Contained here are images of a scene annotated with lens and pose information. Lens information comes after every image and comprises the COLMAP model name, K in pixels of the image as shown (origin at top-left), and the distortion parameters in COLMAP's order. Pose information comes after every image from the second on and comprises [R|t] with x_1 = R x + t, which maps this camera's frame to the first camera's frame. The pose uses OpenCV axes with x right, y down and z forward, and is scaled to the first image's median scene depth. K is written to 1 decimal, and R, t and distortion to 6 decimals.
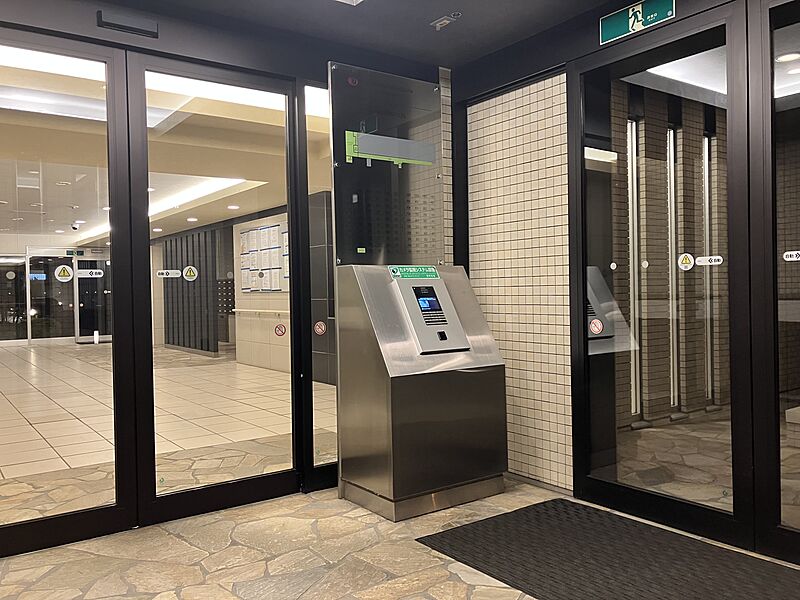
lens RADIAL K [[661.8, 0, 395.0], [0, 661.8, 295.6], [0, 0, 1]] dist [0.002984, 0.013128]
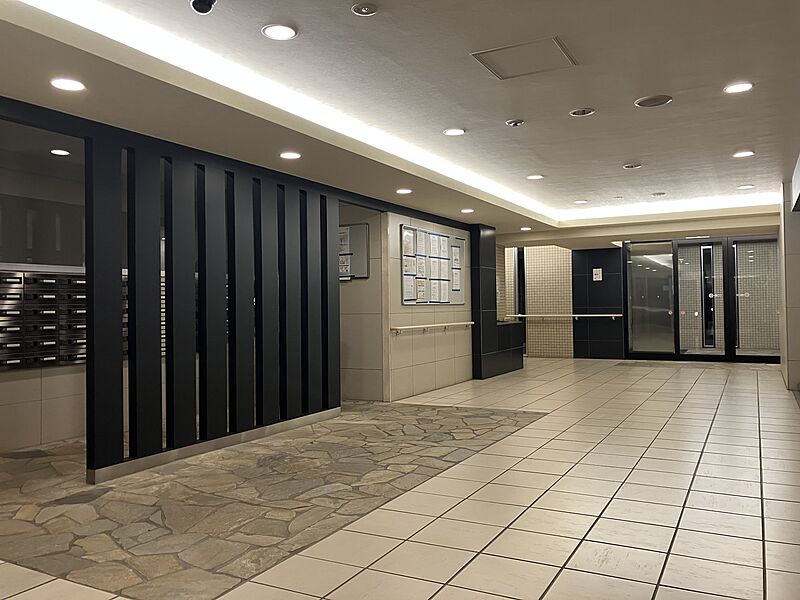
lens RADIAL K [[661.8, 0, 396.1], [0, 661.8, 303.3], [0, 0, 1]] dist [0.002984, 0.013128]
pose [[-0.438110, 0.023112, 0.898624, -0.780193], [0.021741, 0.999649, -0.015111, 0.004657], [-0.898658, 0.012917, -0.438459, 1.141760]]
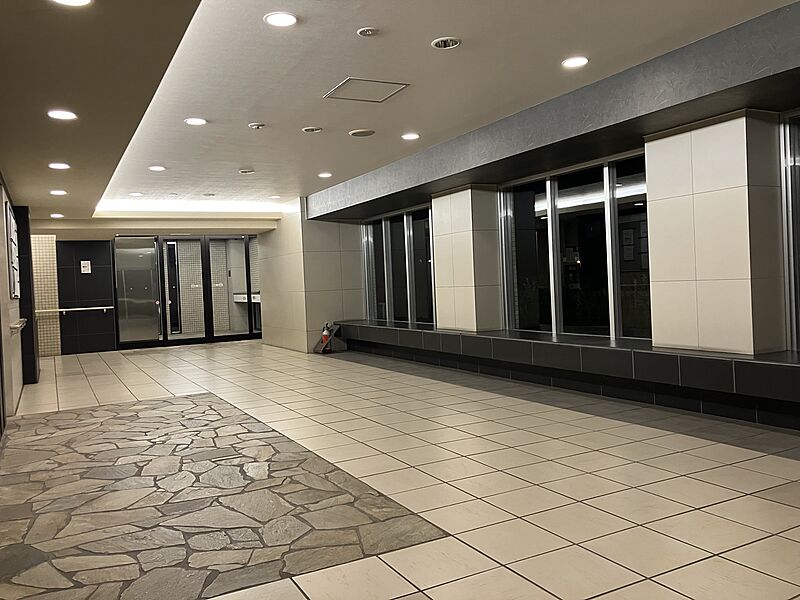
lens RADIAL K [[661.8, 0, 395.2], [0, 661.8, 295.9], [0, 0, 1]] dist [0.002984, 0.013128]
pose [[-0.989130, 0.055213, 0.136286, -0.573988], [0.058576, 0.998066, 0.020790, 0.001487], [-0.134875, 0.028547, -0.990451, 1.363321]]
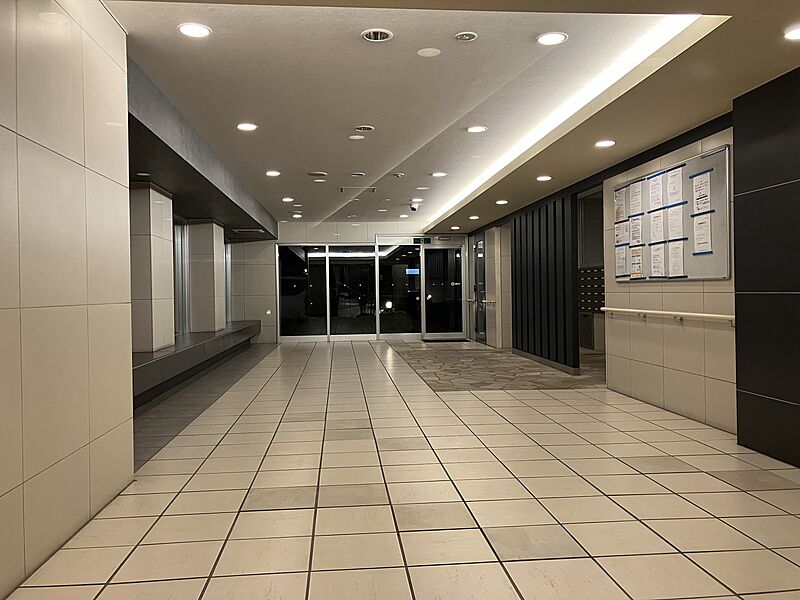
lens RADIAL K [[661.8, 0, 395.2], [0, 661.8, 293.9], [0, 0, 1]] dist [0.002984, 0.013128]
pose [[0.859639, 0.008332, -0.510834, -0.073017], [-0.005716, 0.999961, 0.006691, 0.003361], [0.510870, -0.002832, 0.859653, 0.281952]]
